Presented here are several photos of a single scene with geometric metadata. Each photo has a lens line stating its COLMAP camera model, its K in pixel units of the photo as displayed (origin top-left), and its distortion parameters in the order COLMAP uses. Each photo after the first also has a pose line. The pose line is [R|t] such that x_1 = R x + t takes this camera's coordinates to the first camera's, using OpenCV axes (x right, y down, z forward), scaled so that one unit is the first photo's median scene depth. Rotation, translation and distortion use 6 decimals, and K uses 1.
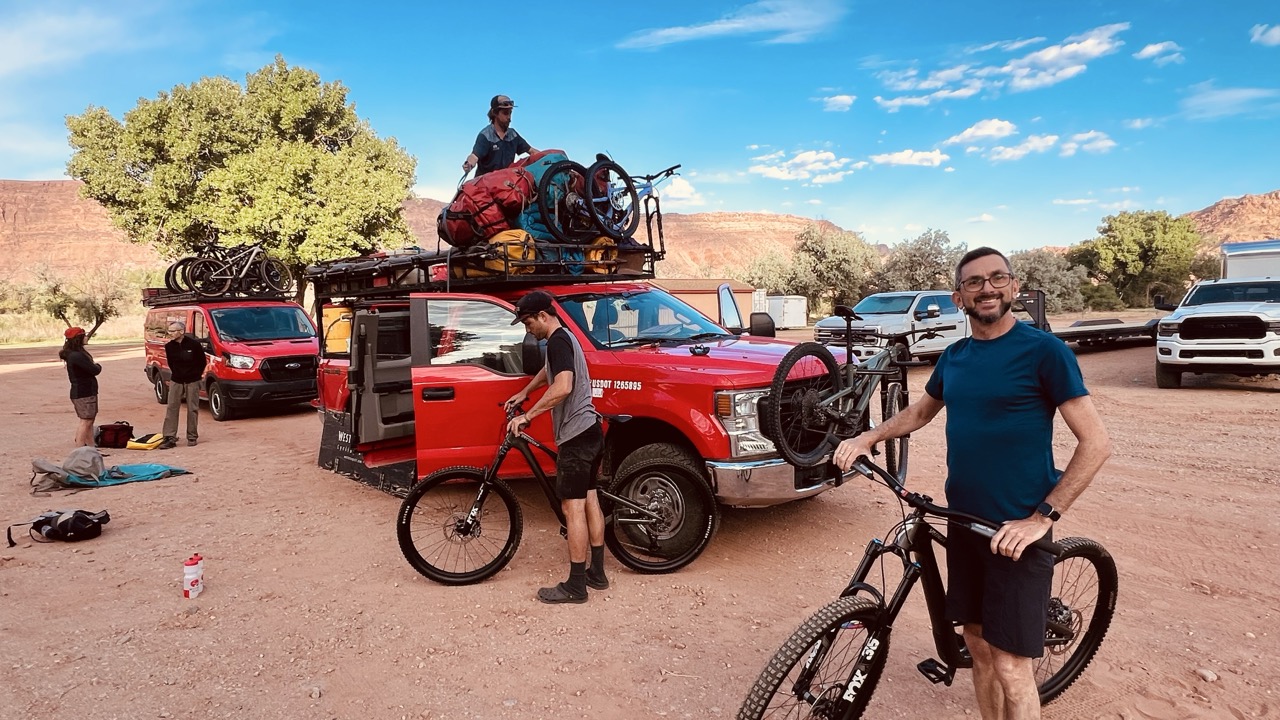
lens RADIAL K [[712.8, 0, 636.3], [0, 712.8, 363.2], [0, 0, 1]] dist [0.002619, 0.000232]
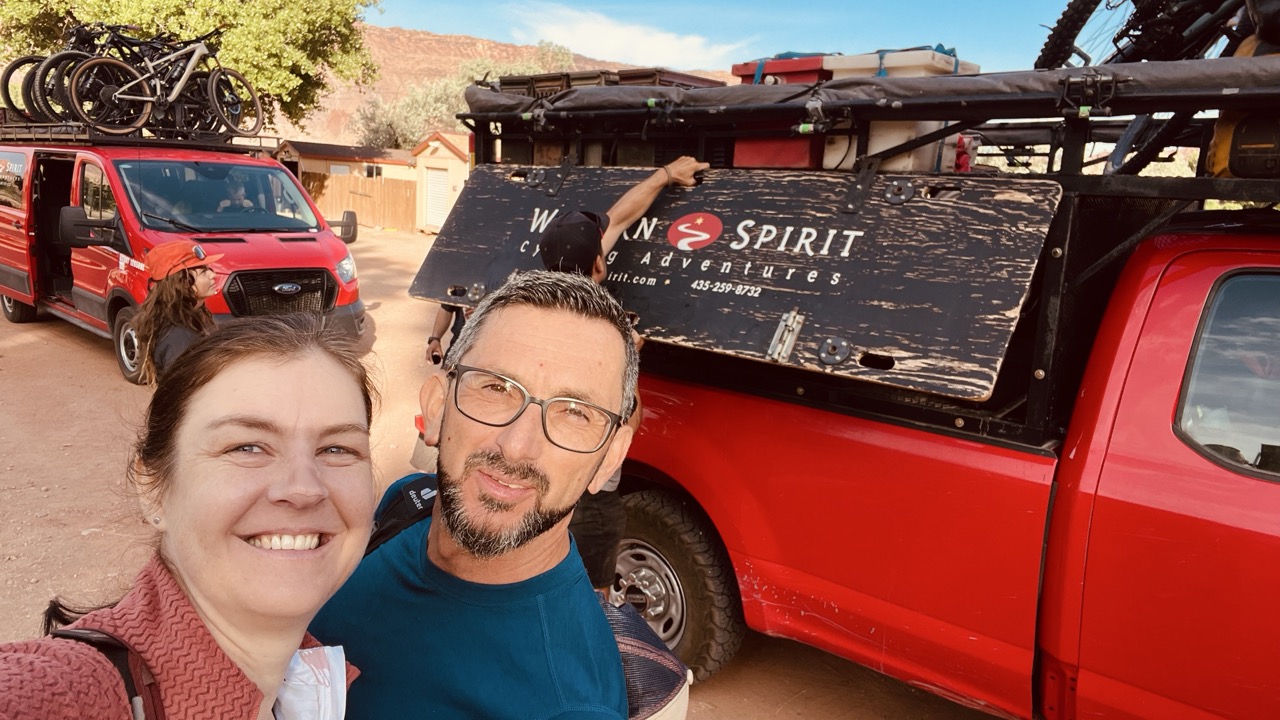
lens RADIAL K [[886.7, 0, 626.4], [0, 886.7, 358.4], [0, 0, 1]] dist [0.031525, -0.018885]
pose [[0.996483, 0.074781, 0.037803, -0.261389], [-0.078605, 0.990529, 0.112573, -0.037492], [-0.029026, -0.115149, 0.992924, 0.357468]]
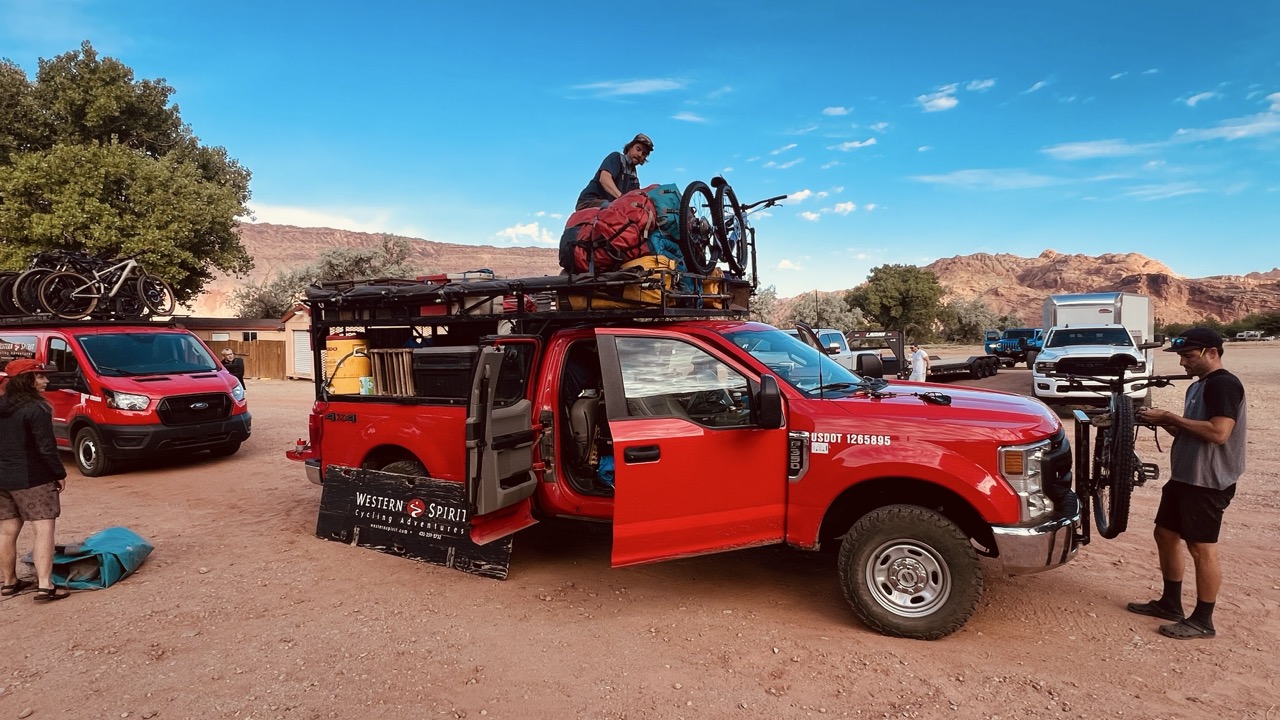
lens RADIAL K [[683.9, 0, 631.5], [0, 683.9, 361.0], [0, 0, 1]] dist [0.001533, -0.000435]
pose [[0.965550, 0.008508, 0.260077, -0.207112], [0.003094, 0.999019, -0.044167, -0.011792], [-0.260198, 0.043450, 0.964577, 0.108009]]
